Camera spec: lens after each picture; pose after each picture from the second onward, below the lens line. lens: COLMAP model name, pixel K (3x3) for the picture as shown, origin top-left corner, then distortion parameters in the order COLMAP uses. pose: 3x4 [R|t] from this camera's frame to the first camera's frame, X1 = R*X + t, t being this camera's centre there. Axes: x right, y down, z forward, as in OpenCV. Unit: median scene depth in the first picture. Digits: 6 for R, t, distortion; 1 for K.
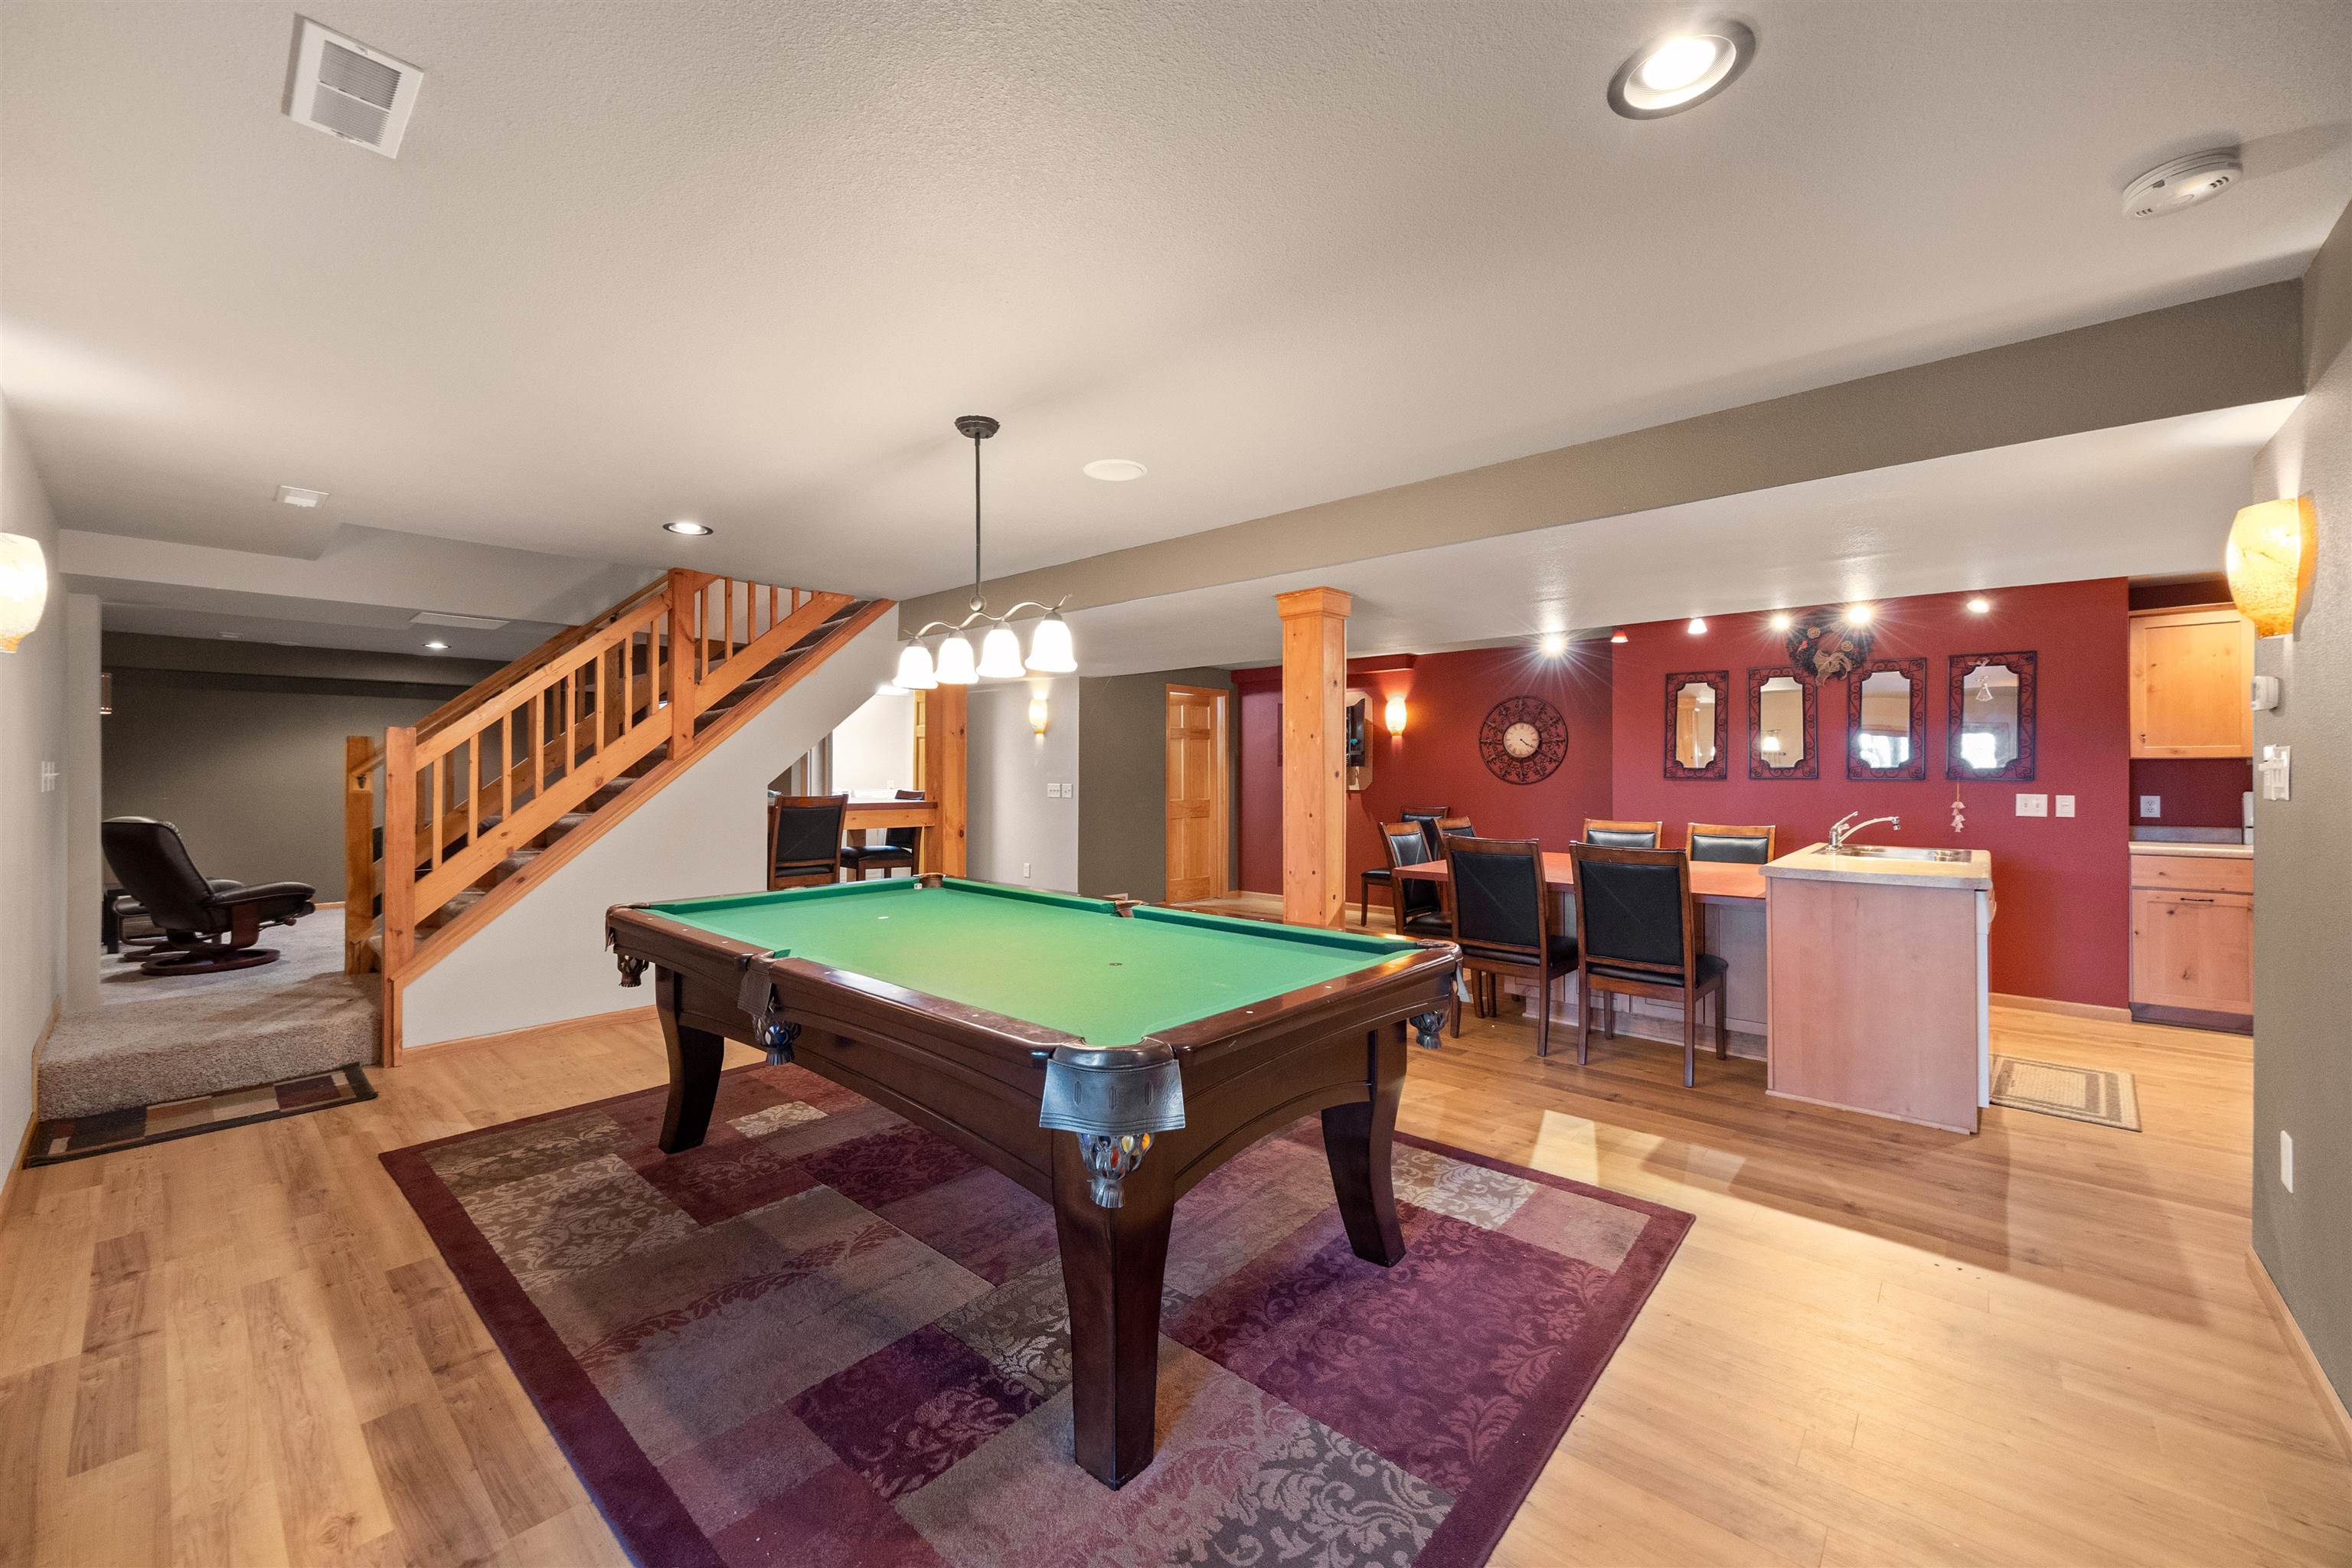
lens RADIAL K [[907.2, 0, 1161.0], [0, 907.2, 760.2], [0, 0, 1]] dist [0.001456, 0.000016]
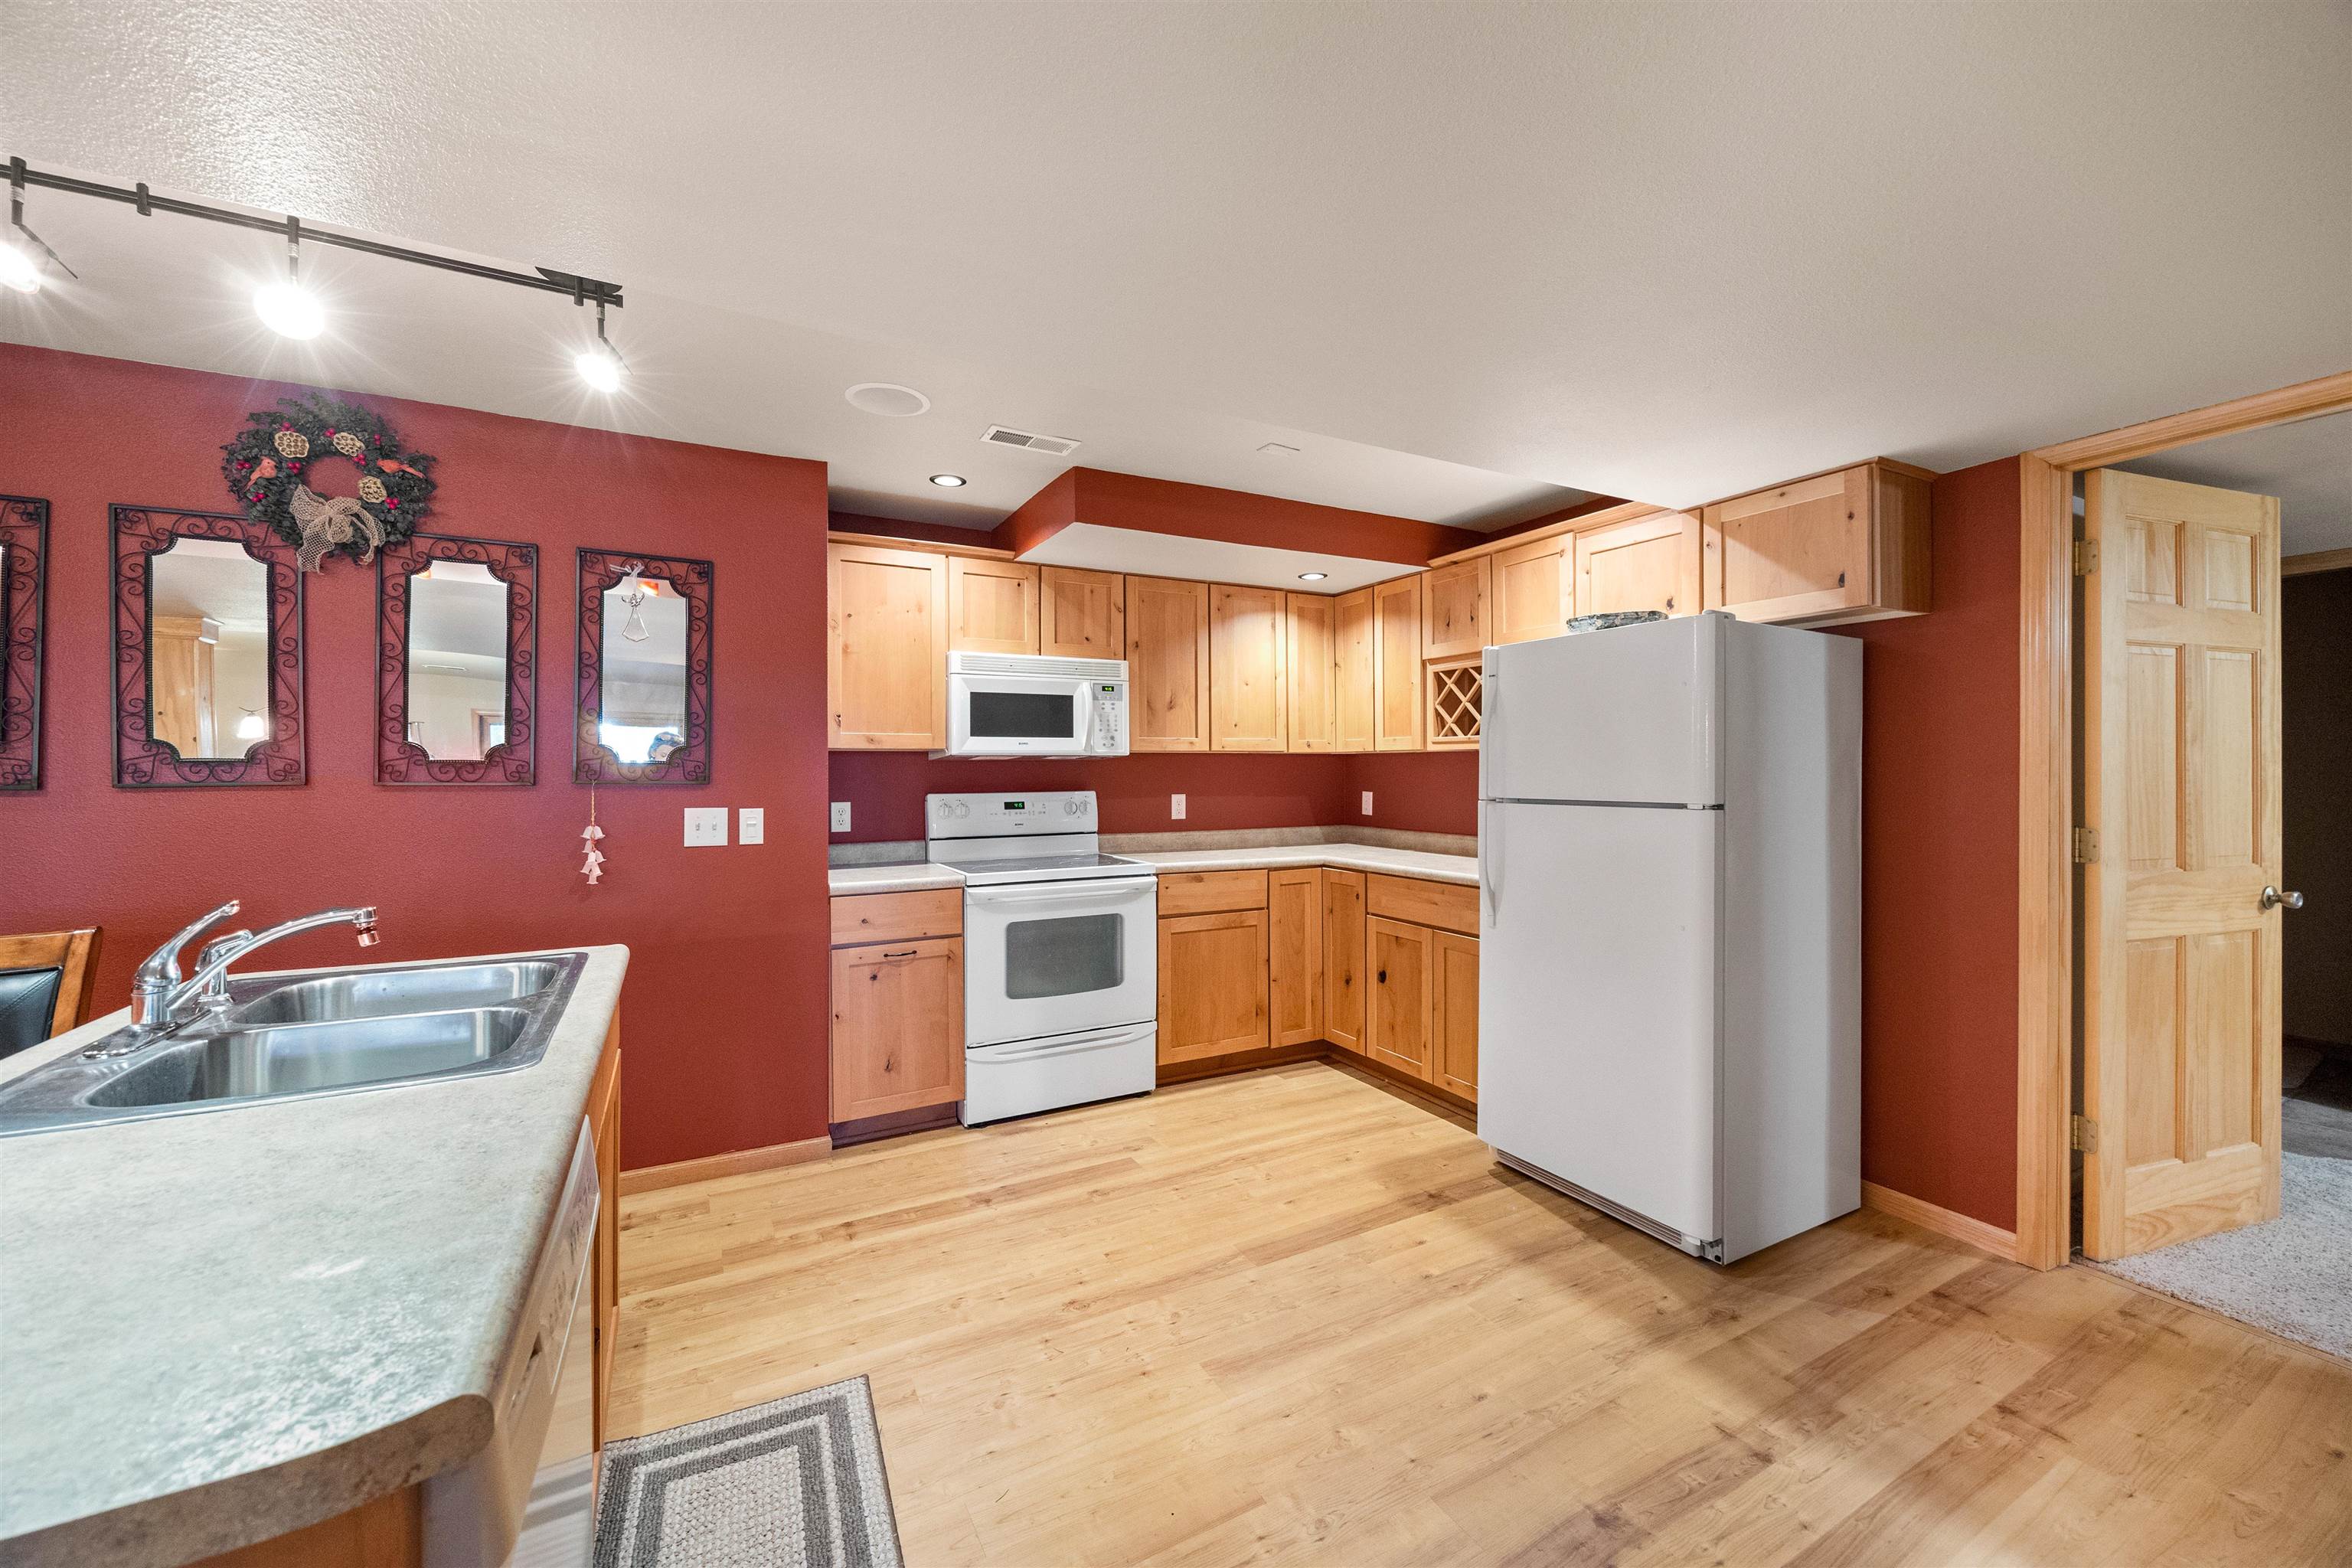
lens RADIAL K [[908.4, 0, 1176.0], [0, 908.4, 784.0], [0, 0, 1]] dist [-0.002293, -0.000112]
pose [[0.332882, -0.015684, 0.942838, 0.520112], [-0.007755, 0.999782, 0.019370, 0.008823], [-0.942937, -0.013760, 0.332688, 0.532857]]
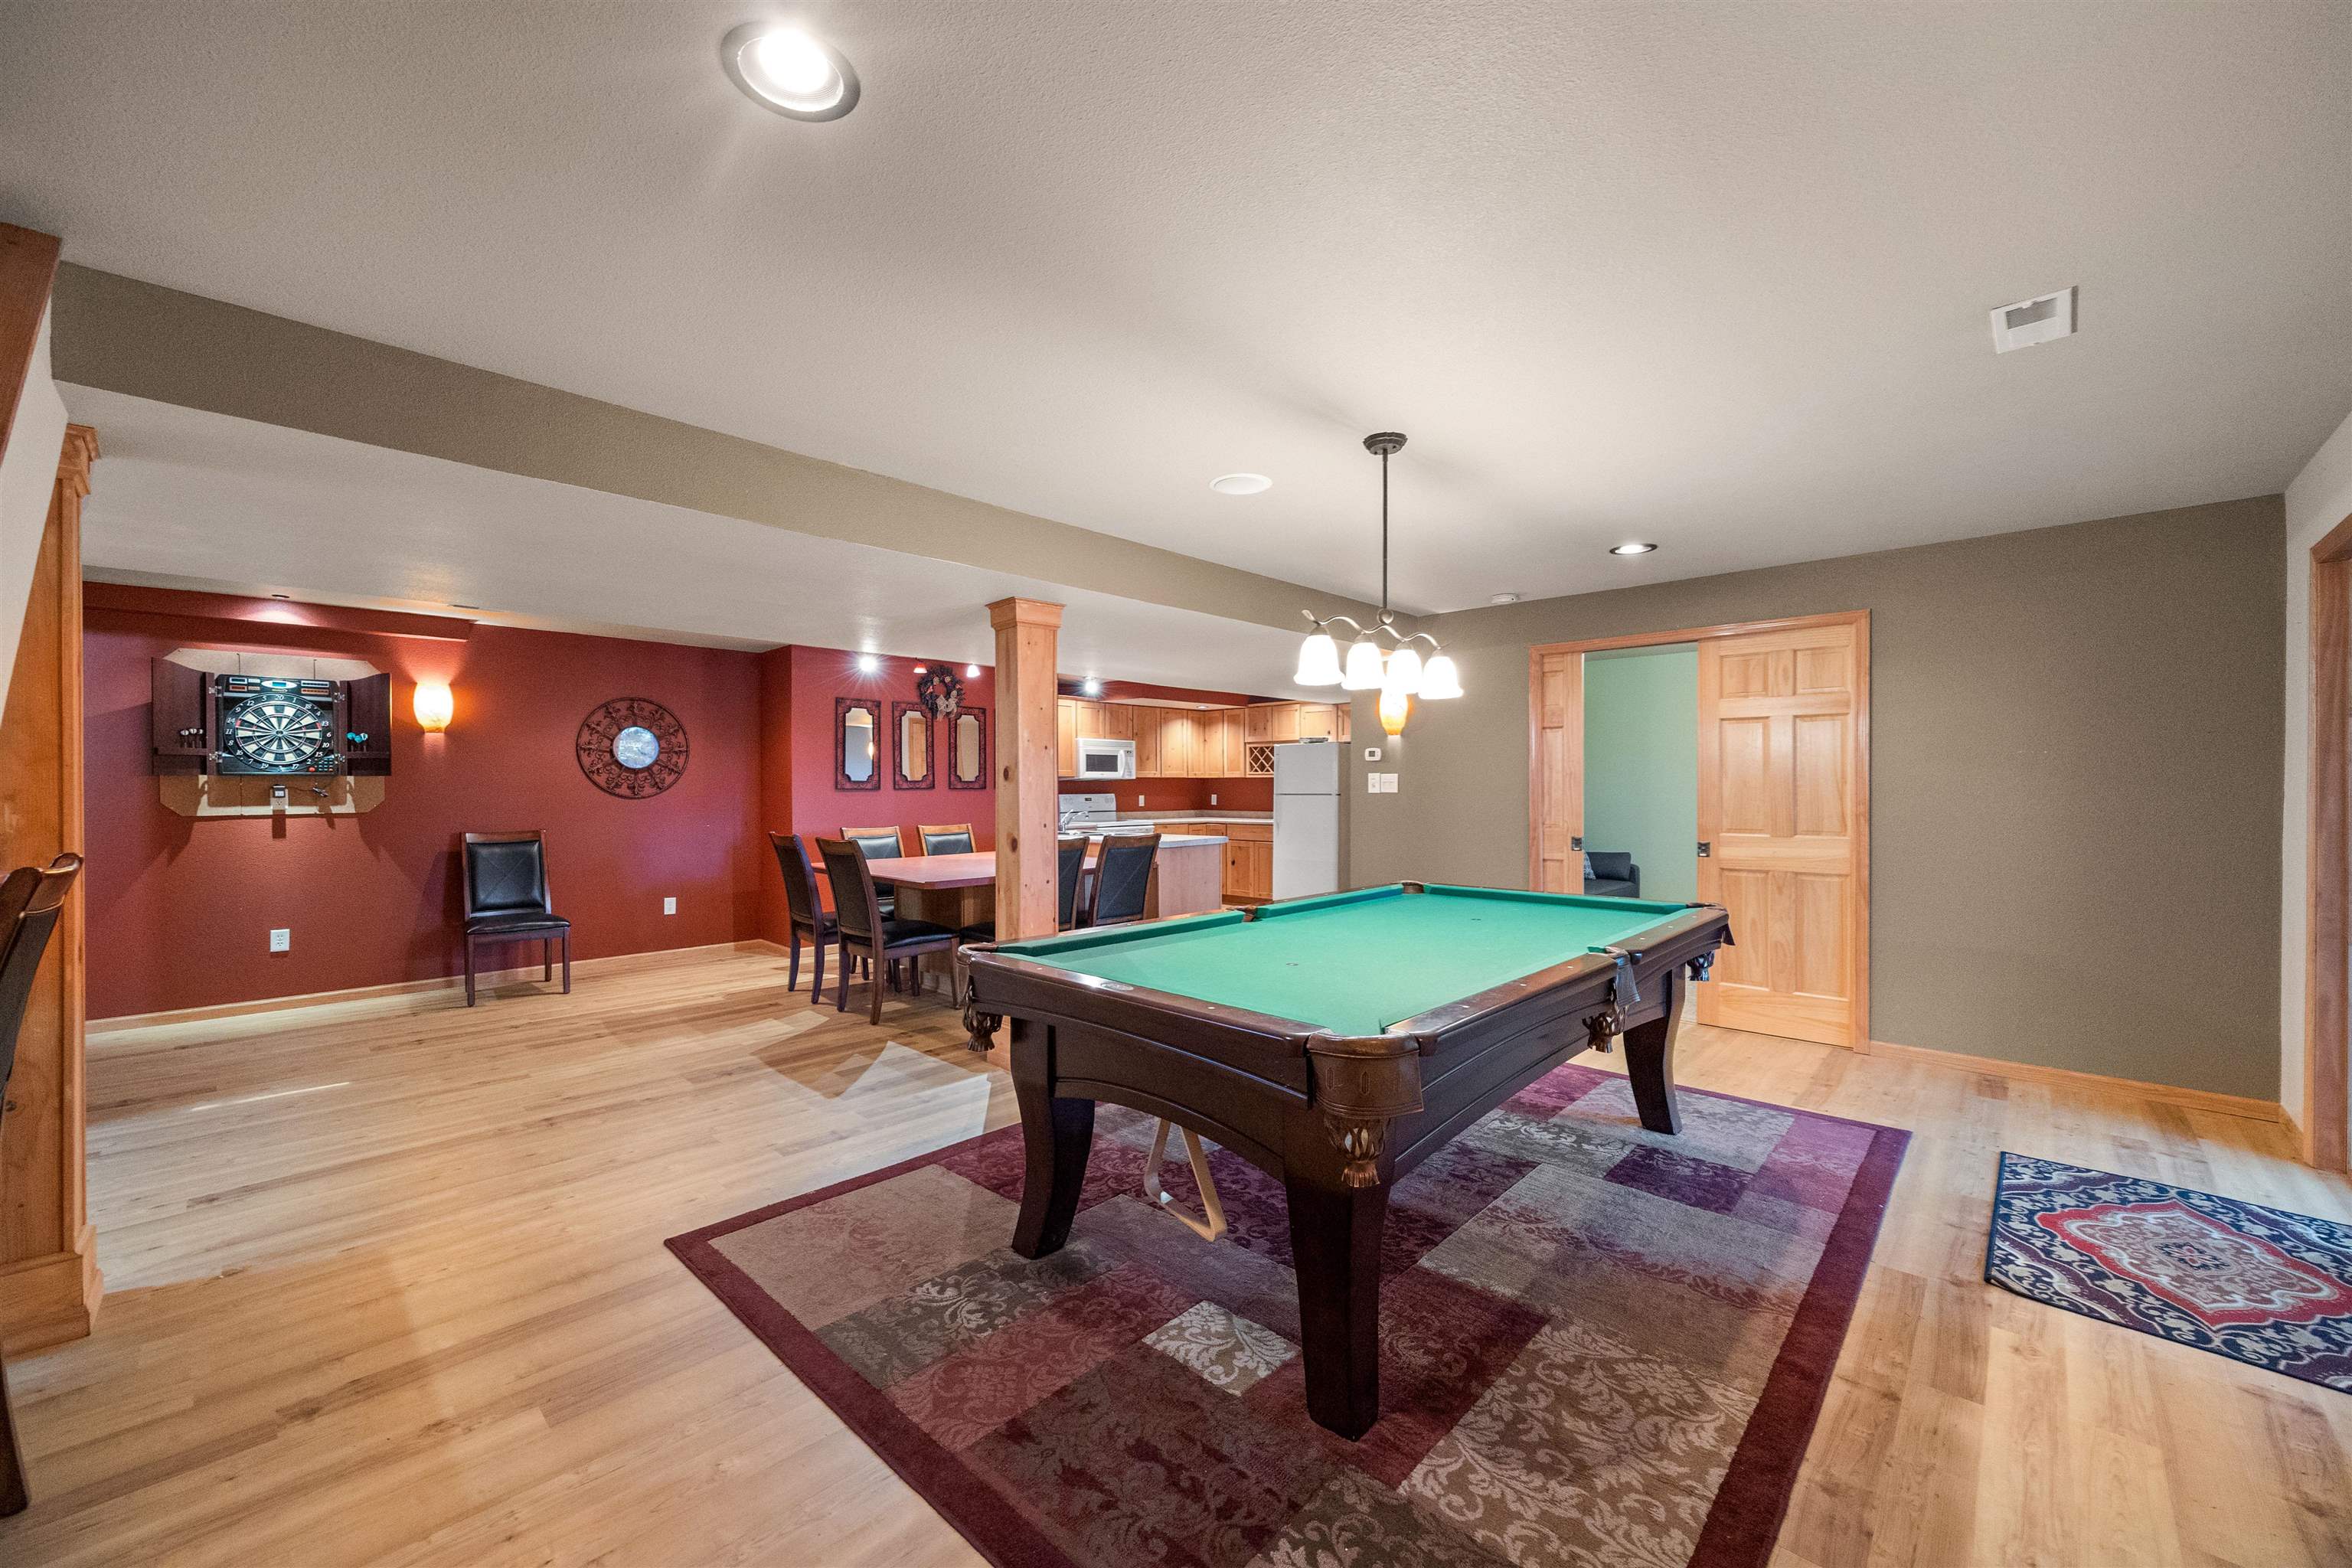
lens RADIAL K [[908.4, 0, 1176.0], [0, 908.4, 784.0], [0, 0, 1]] dist [-0.002293, -0.000112]
pose [[0.026031, 0.001151, 0.999660, -0.708814], [-0.010913, 0.999940, -0.000867, 0.011164], [-0.999602, -0.010887, 0.026042, 0.695478]]
